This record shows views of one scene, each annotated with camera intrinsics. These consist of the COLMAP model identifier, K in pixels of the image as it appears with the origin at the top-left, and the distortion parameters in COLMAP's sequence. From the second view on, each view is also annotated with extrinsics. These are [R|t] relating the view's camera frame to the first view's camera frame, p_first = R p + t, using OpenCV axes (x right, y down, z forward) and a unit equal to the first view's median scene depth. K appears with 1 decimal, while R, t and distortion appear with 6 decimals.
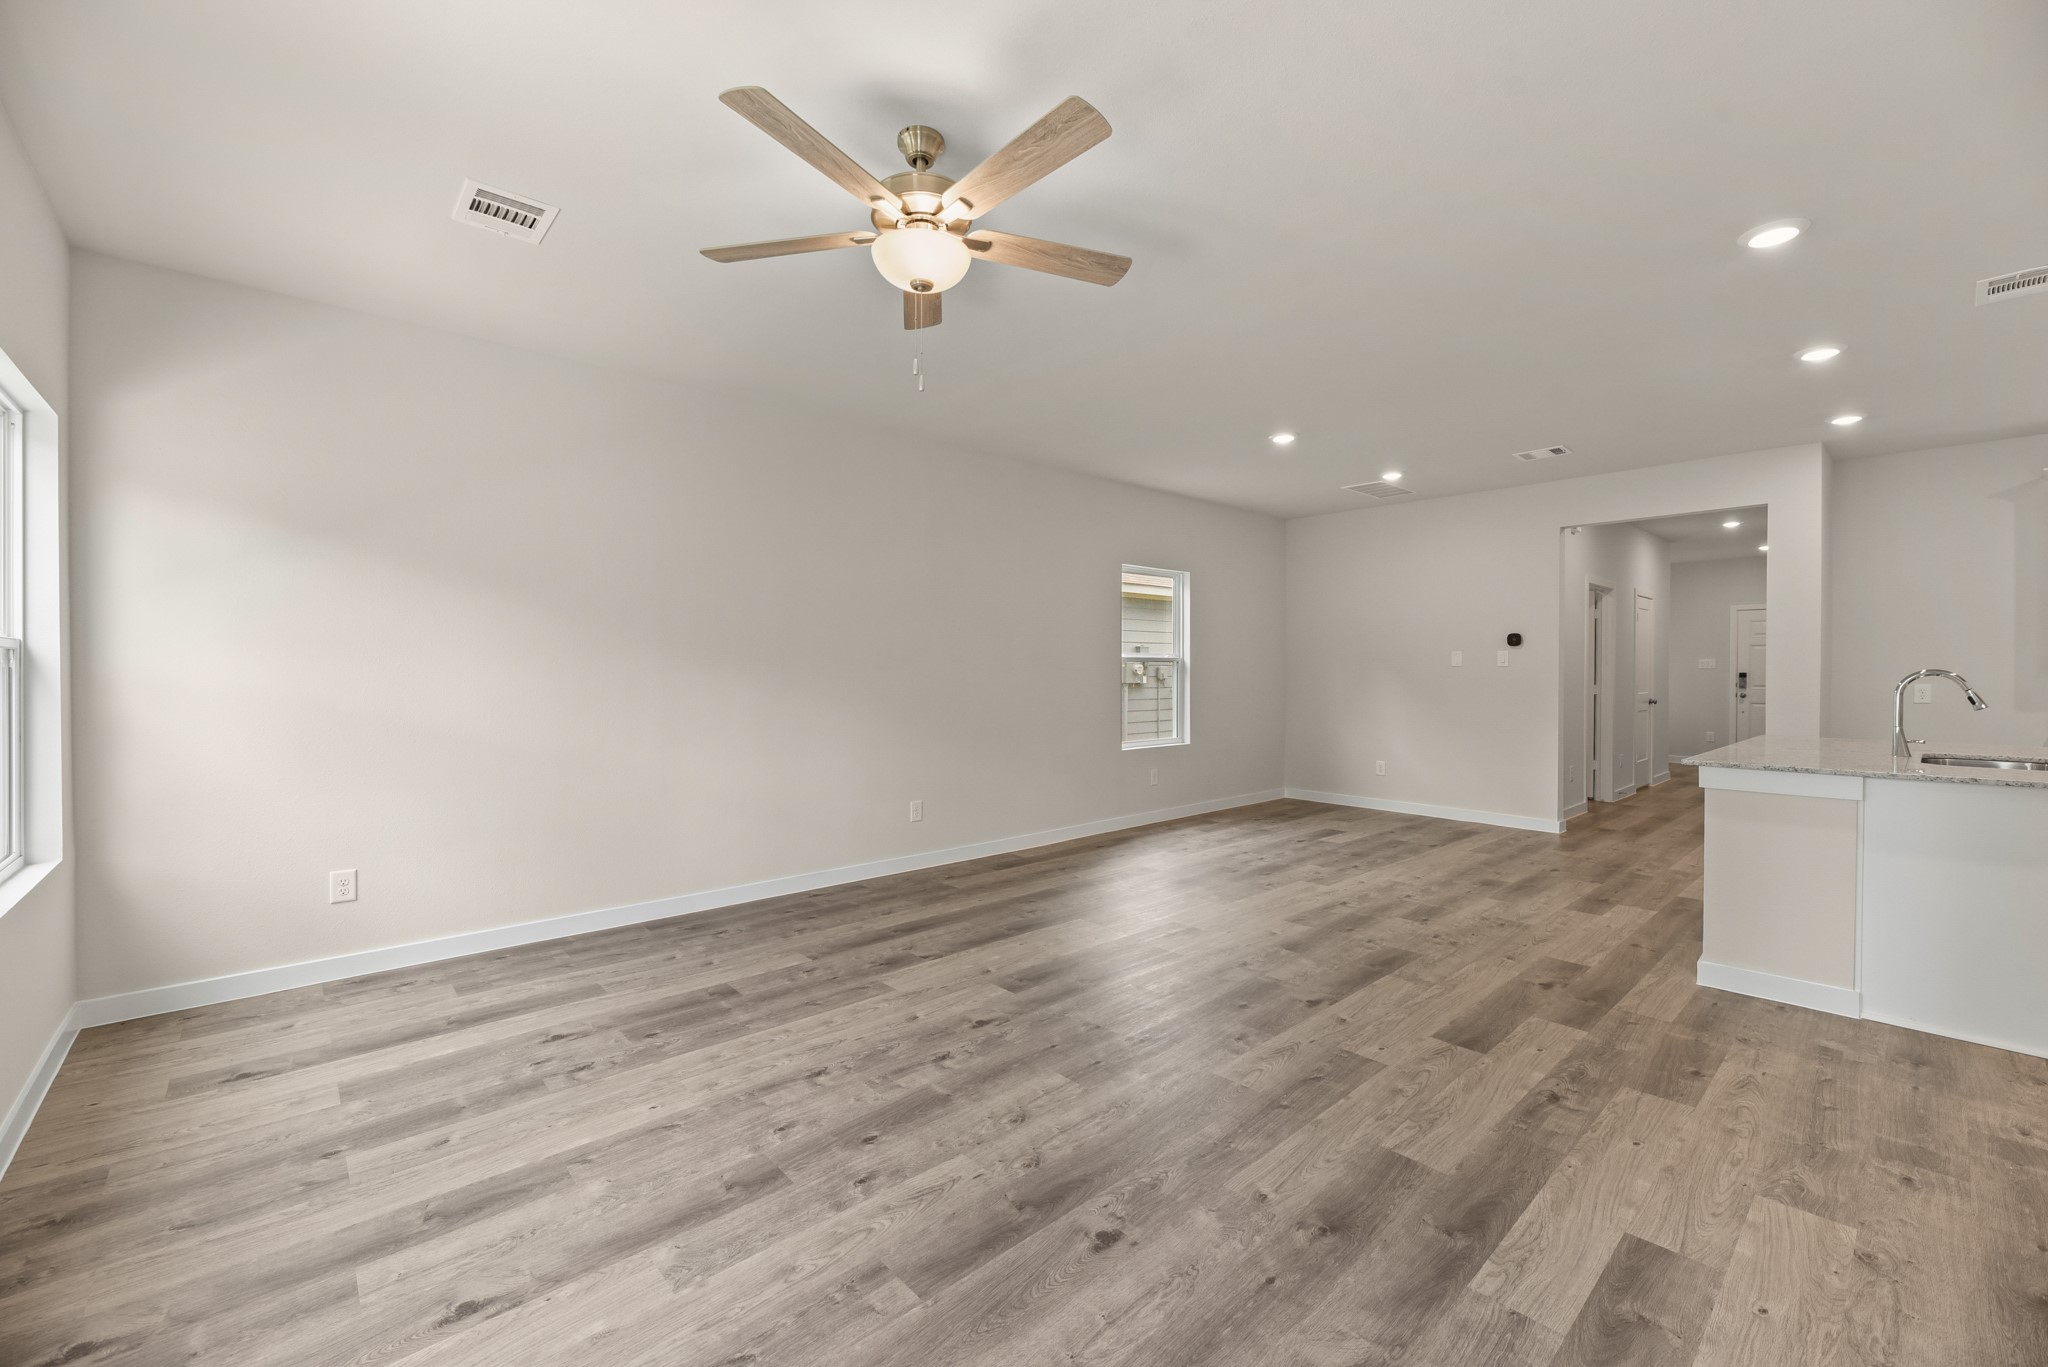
lens RADIAL K [[826.7, 0, 1027.2], [0, 826.7, 687.4], [0, 0, 1]] dist [0.001550, -0.003819]
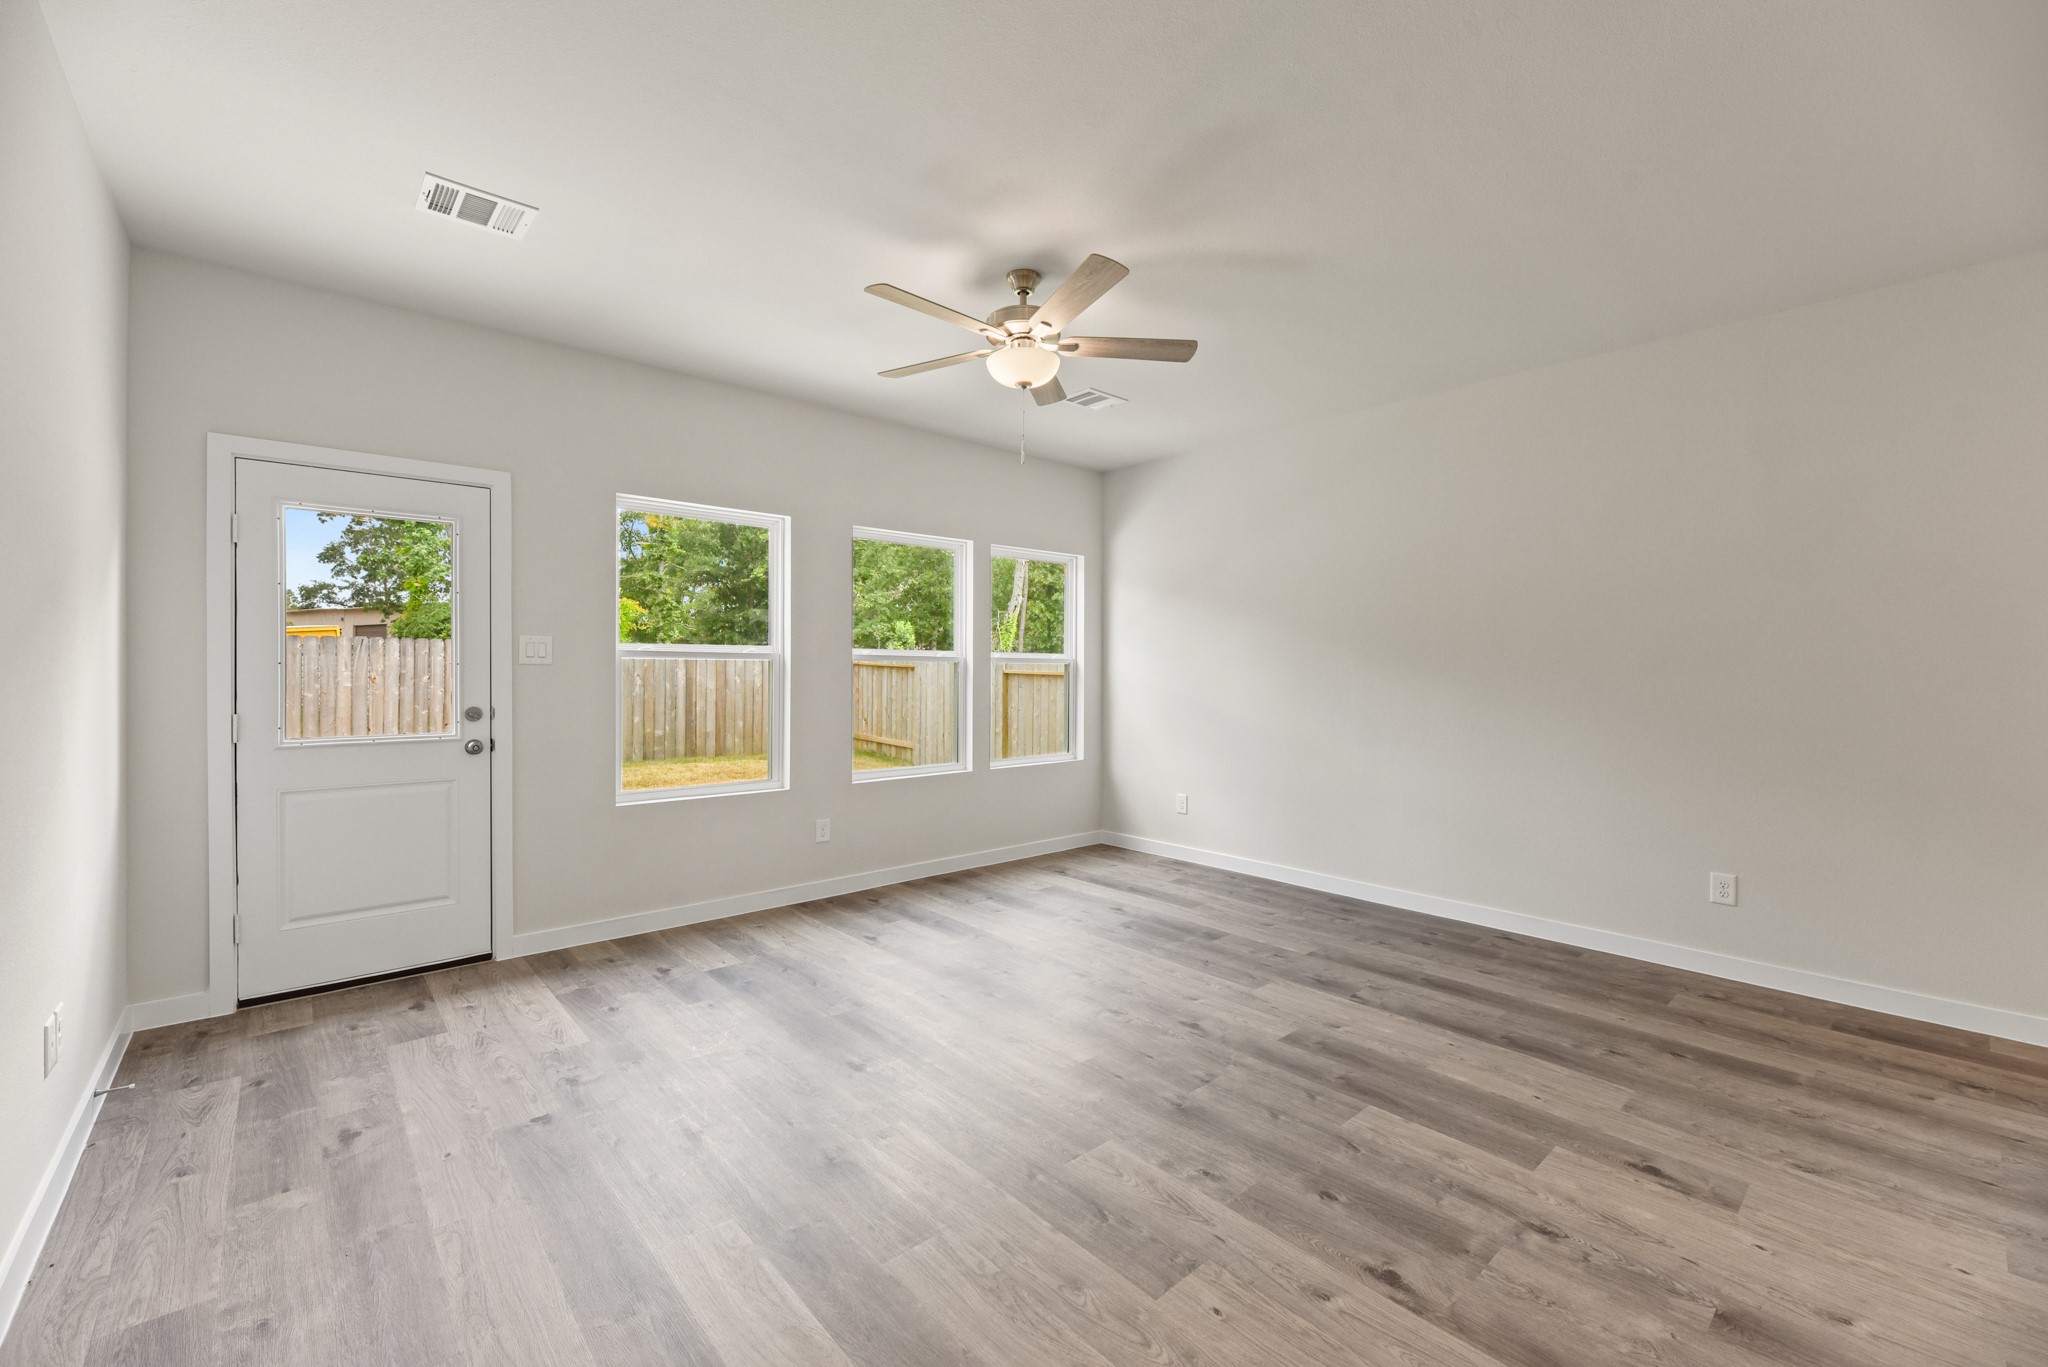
lens RADIAL K [[826.7, 0, 1025.1], [0, 826.7, 676.7], [0, 0, 1]] dist [0.001550, -0.003819]
pose [[-0.006281, 0.005560, -0.999965, 0.947672], [-0.024045, 0.999695, 0.005710, -0.017749], [0.999691, 0.024080, -0.006145, 0.793921]]
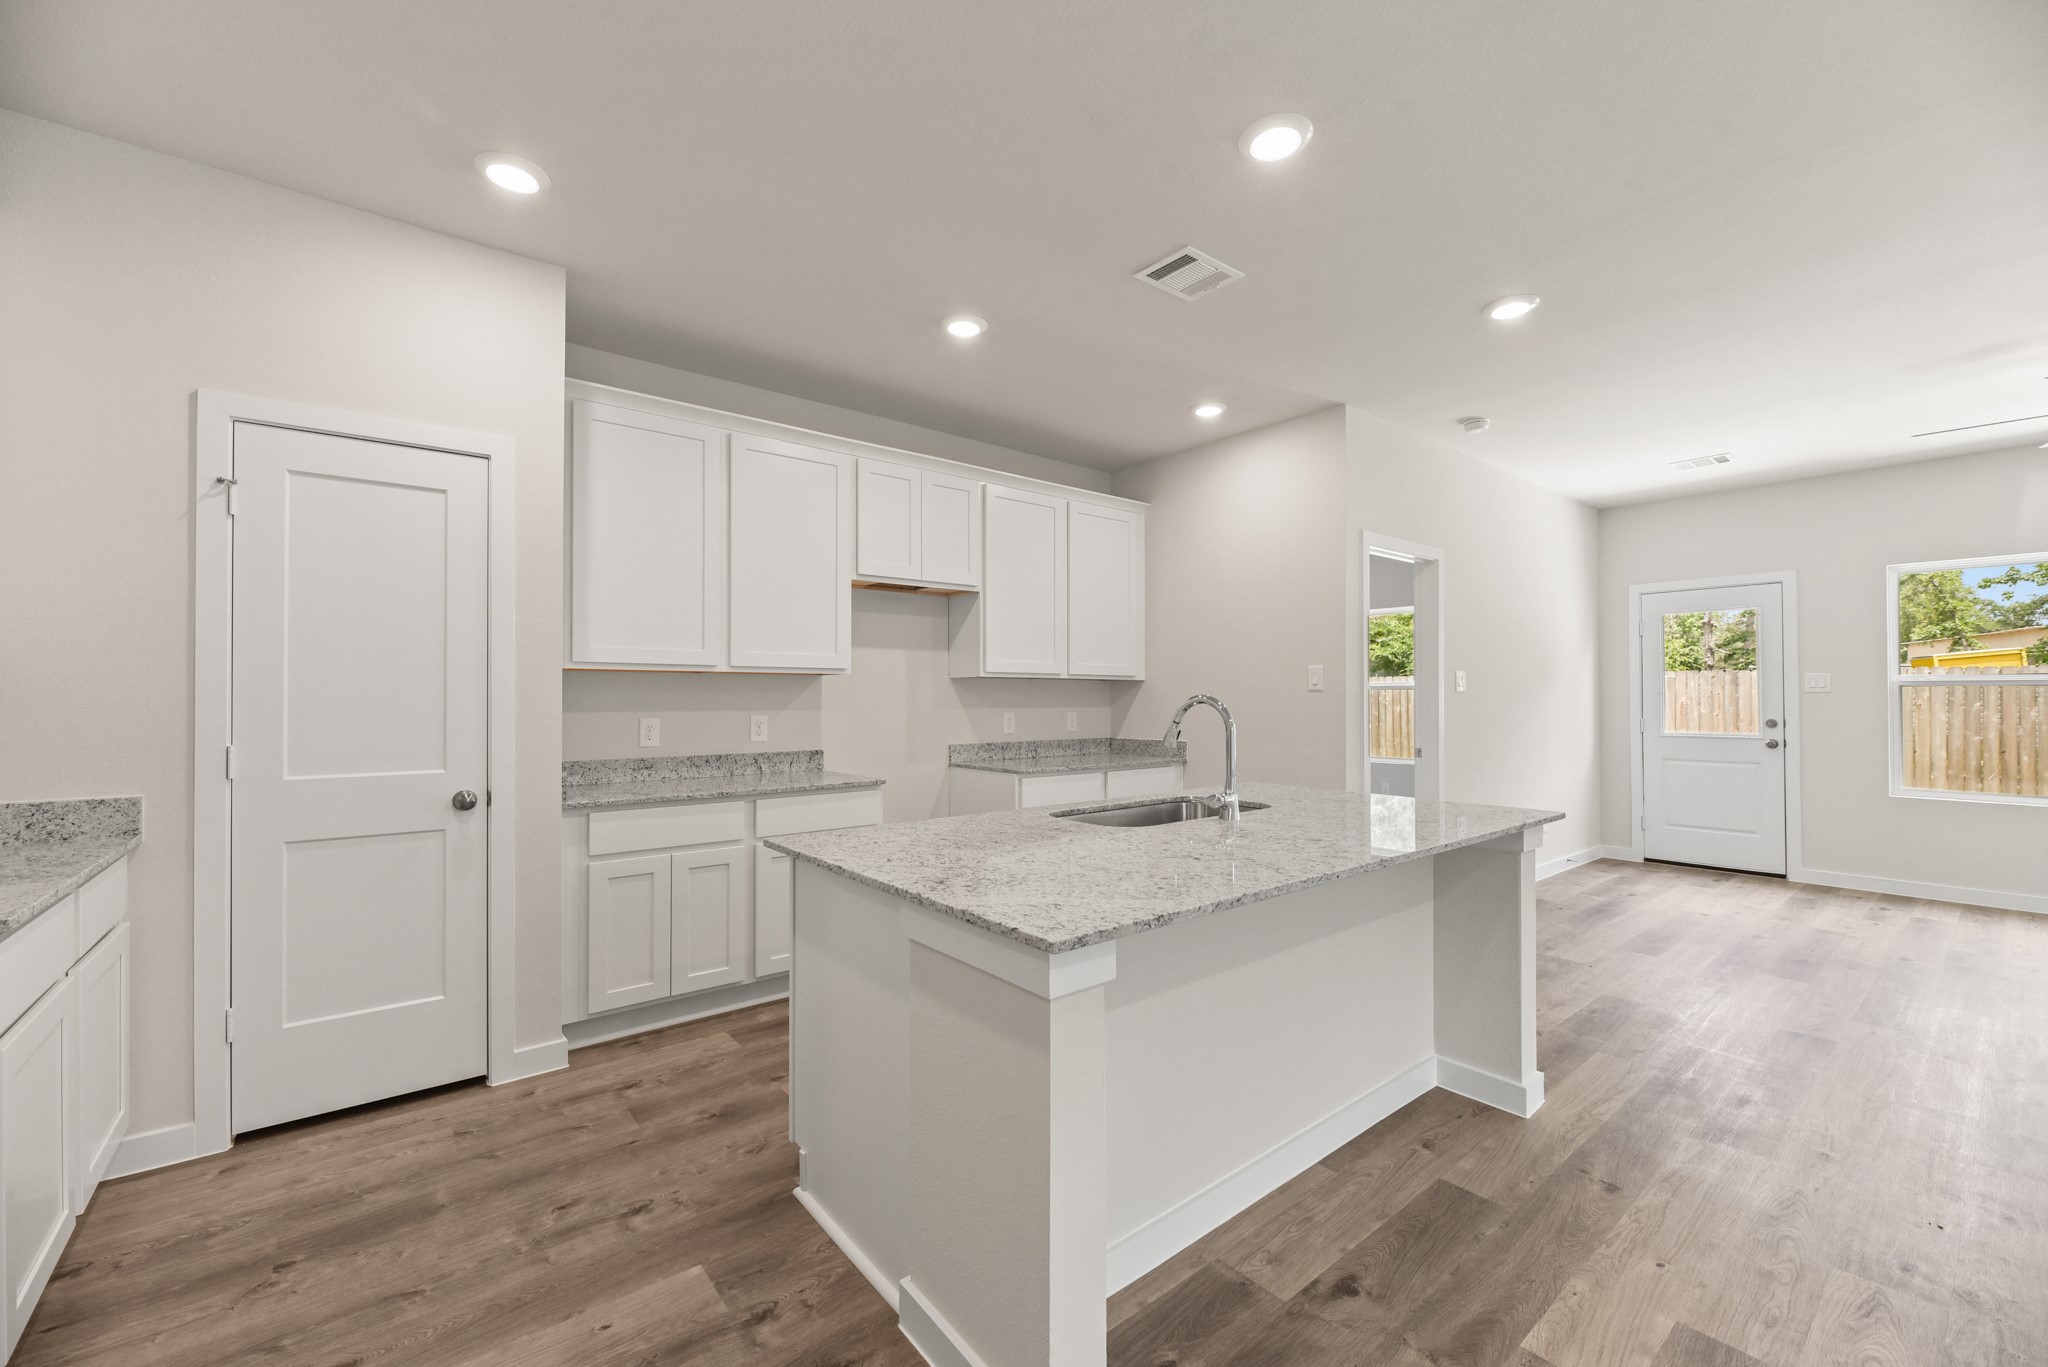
lens RADIAL K [[826.7, 0, 1018.1], [0, 826.7, 690.8], [0, 0, 1]] dist [0.001550, -0.003819]
pose [[-0.998506, 0.000798, 0.054629, 1.418738], [0.001441, 0.999930, 0.011740, -0.039723], [-0.054616, 0.011802, -0.998438, 2.021501]]
